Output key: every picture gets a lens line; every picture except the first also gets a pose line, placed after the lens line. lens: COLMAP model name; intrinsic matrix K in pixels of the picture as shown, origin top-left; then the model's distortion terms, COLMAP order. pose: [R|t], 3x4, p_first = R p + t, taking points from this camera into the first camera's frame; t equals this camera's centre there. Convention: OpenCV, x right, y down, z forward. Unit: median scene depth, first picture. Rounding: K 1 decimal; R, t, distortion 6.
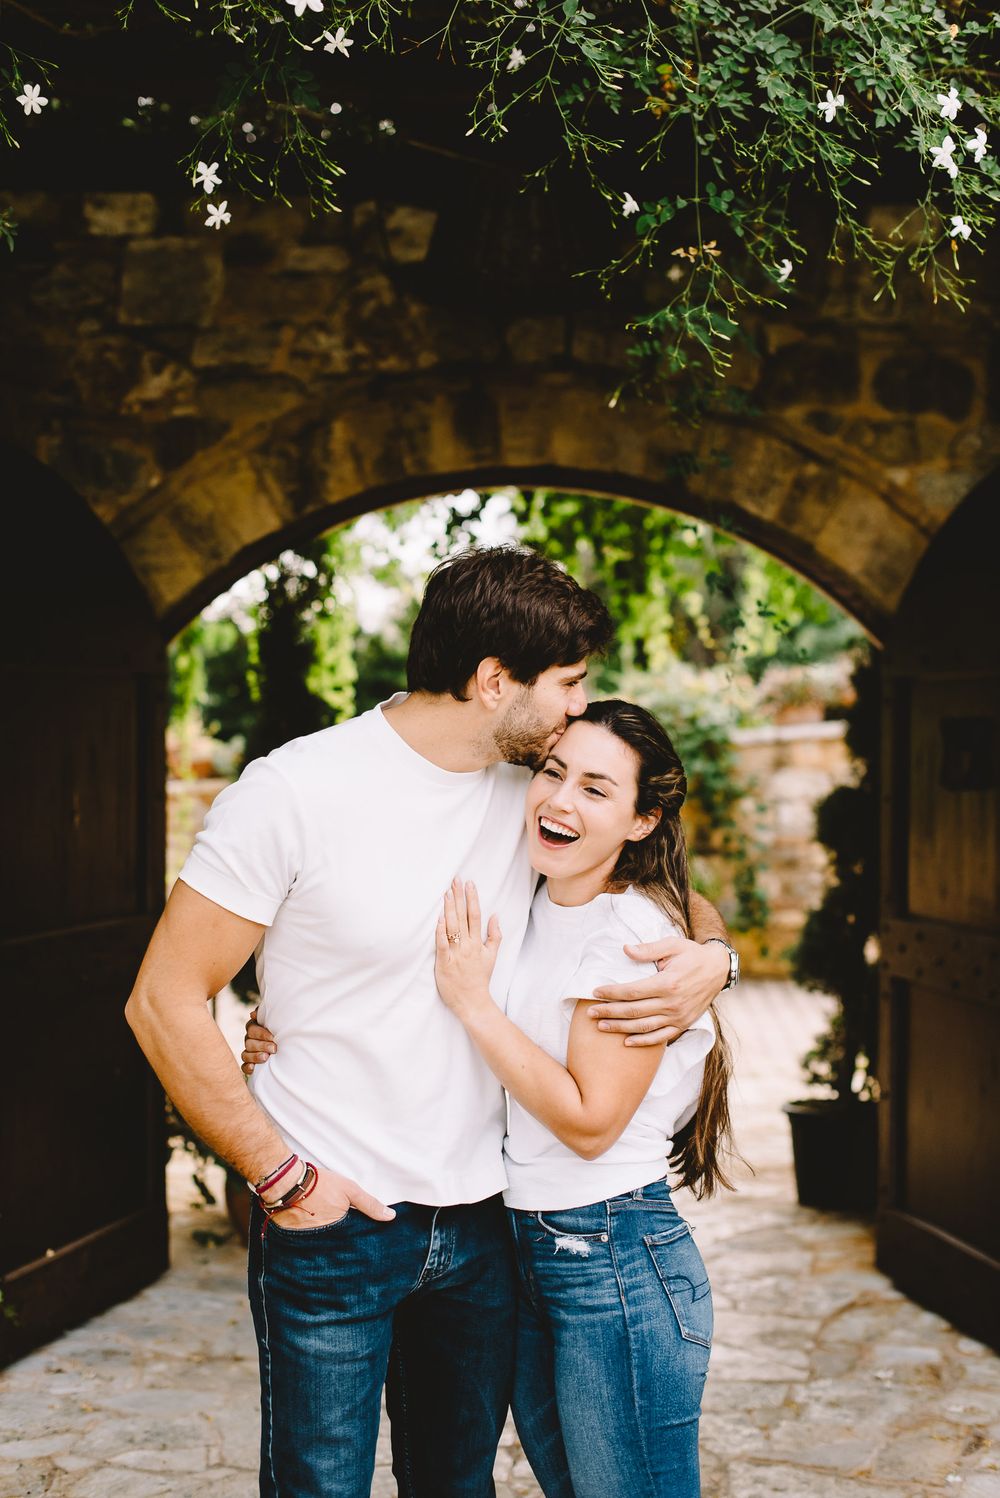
lens RADIAL K [[2143.3, 0, 497.3], [0, 2143.3, 754.1], [0, 0, 1]] dist [-0.004067, 0.054436]
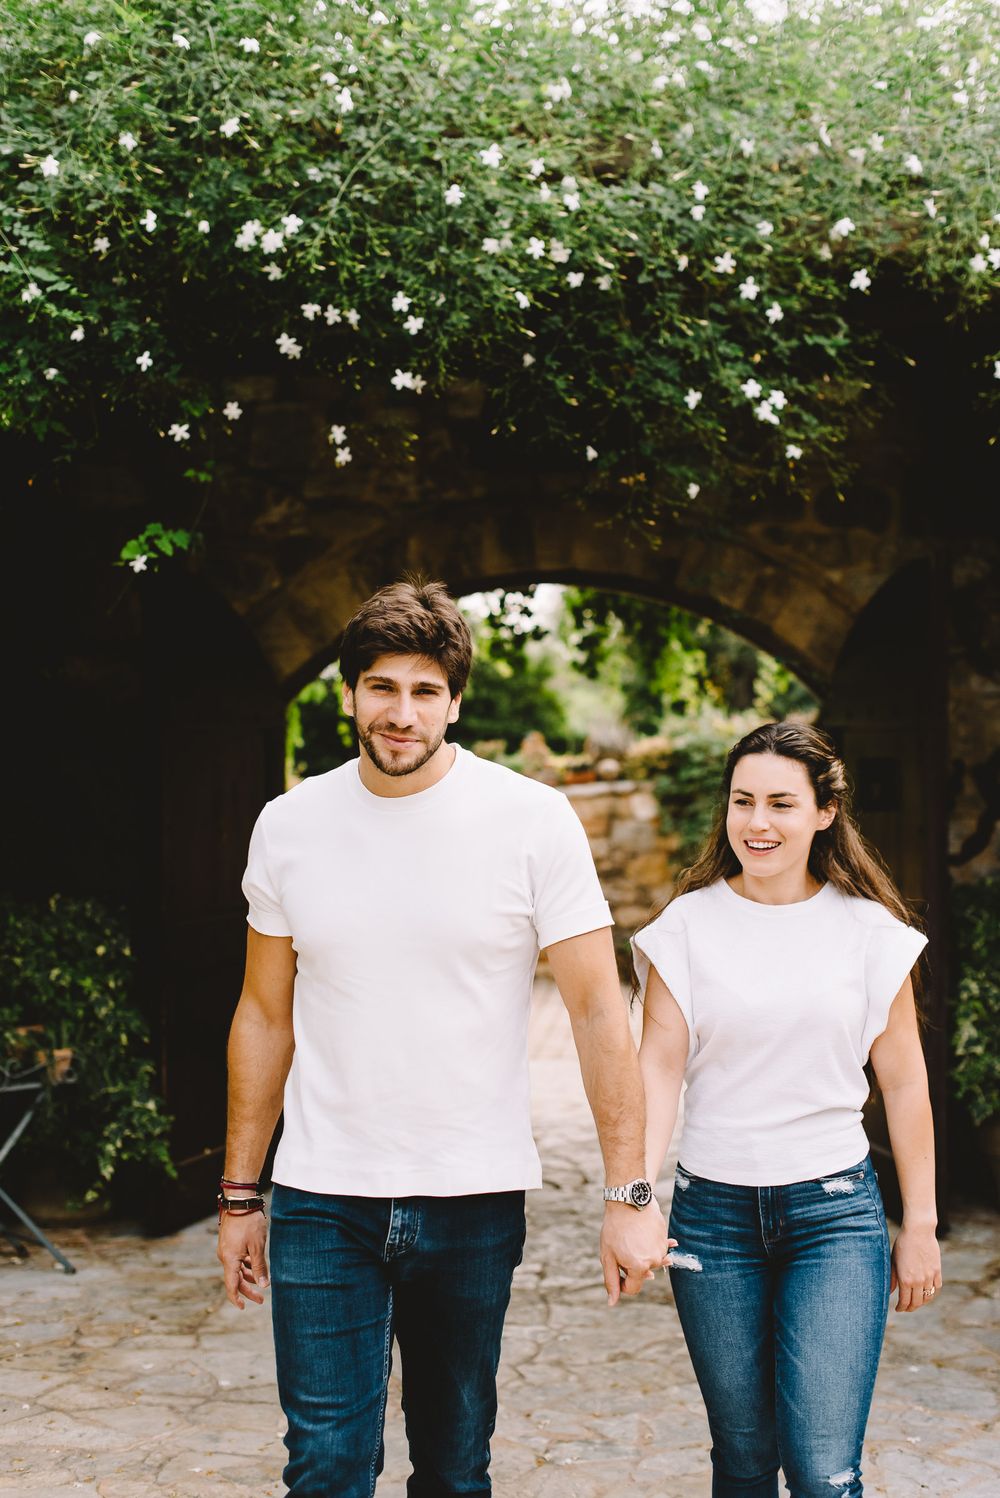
lens RADIAL K [[2237.0, 0, 501.7], [0, 2237.0, 764.6], [0, 0, 1]] dist [-0.013146, 0.177293]
pose [[0.999468, -0.006221, -0.032027, 0.024962], [0.005831, 0.999908, -0.012259, 0.003006], [0.032100, 0.012066, 0.999412, -0.388936]]
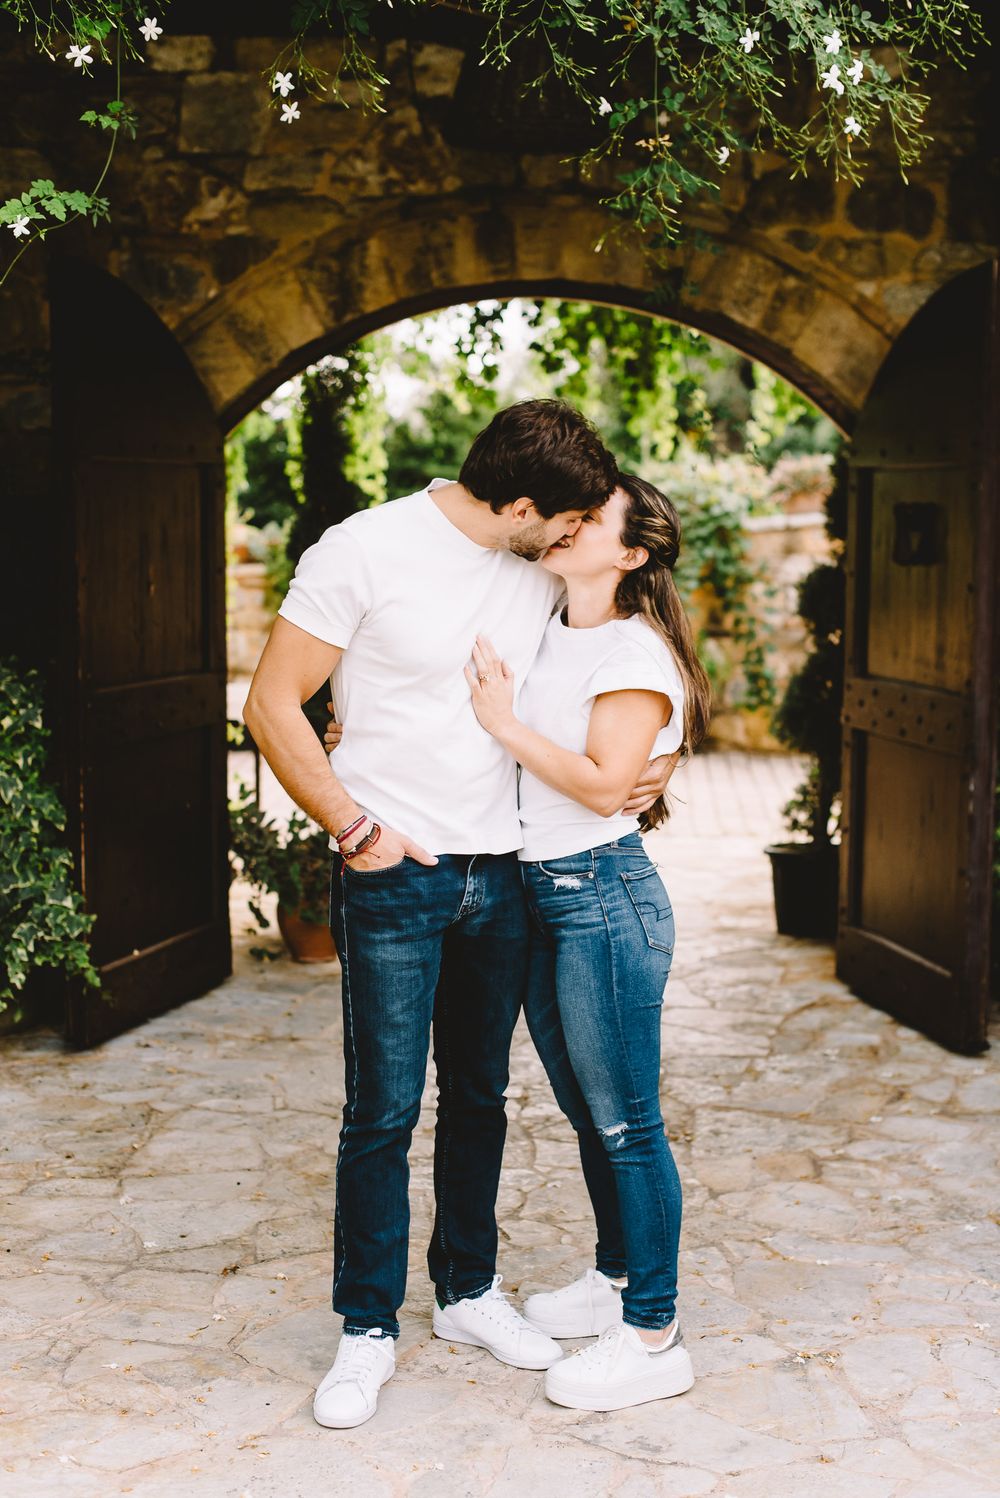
lens RADIAL K [[2237.0, 0, 501.7], [0, 2237.0, 764.6], [0, 0, 1]] dist [-0.013146, 0.177293]
pose [[0.999933, 0.003116, -0.011153, 0.007733], [-0.002019, 0.995278, 0.097046, 0.006461], [0.011402, -0.097017, 0.995217, -0.204841]]
